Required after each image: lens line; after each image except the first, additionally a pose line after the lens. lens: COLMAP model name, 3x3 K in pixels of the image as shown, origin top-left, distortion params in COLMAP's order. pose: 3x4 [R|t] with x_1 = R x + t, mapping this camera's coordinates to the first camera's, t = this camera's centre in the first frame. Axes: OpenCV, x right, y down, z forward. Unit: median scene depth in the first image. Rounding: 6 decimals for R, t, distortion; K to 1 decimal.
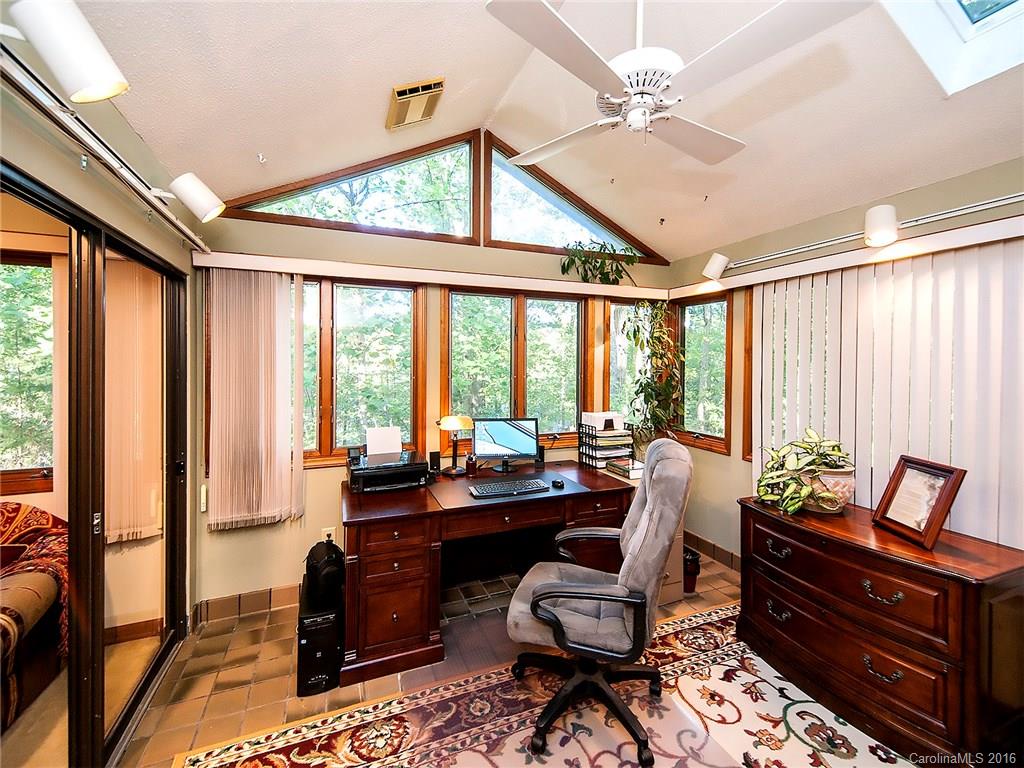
lens RADIAL K [[423.6, 0, 509.4], [0, 423.6, 378.1], [0, 0, 1]] dist [0.003374, 0.000106]
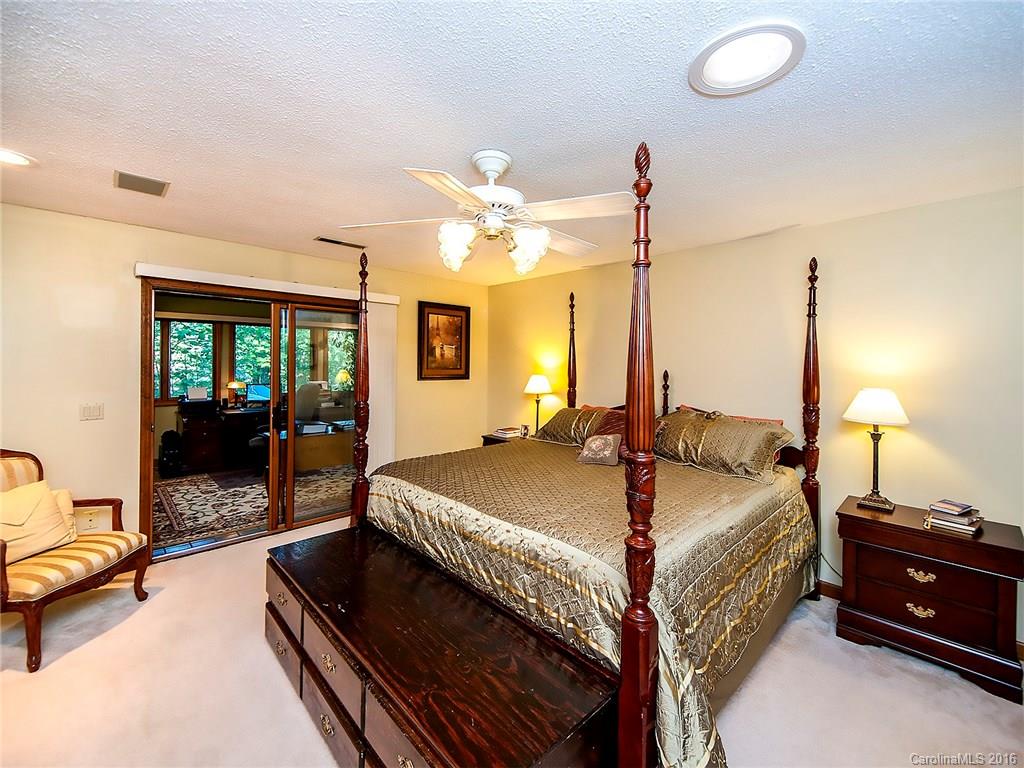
lens RADIAL K [[423.6, 0, 509.4], [0, 423.6, 378.1], [0, 0, 1]] dist [0.003374, 0.000106]
pose [[-0.924279, -0.003354, -0.381703, 0.110220], [-0.027514, 0.997946, 0.057857, -0.070378], [0.380725, 0.063979, -0.922472, 3.261263]]
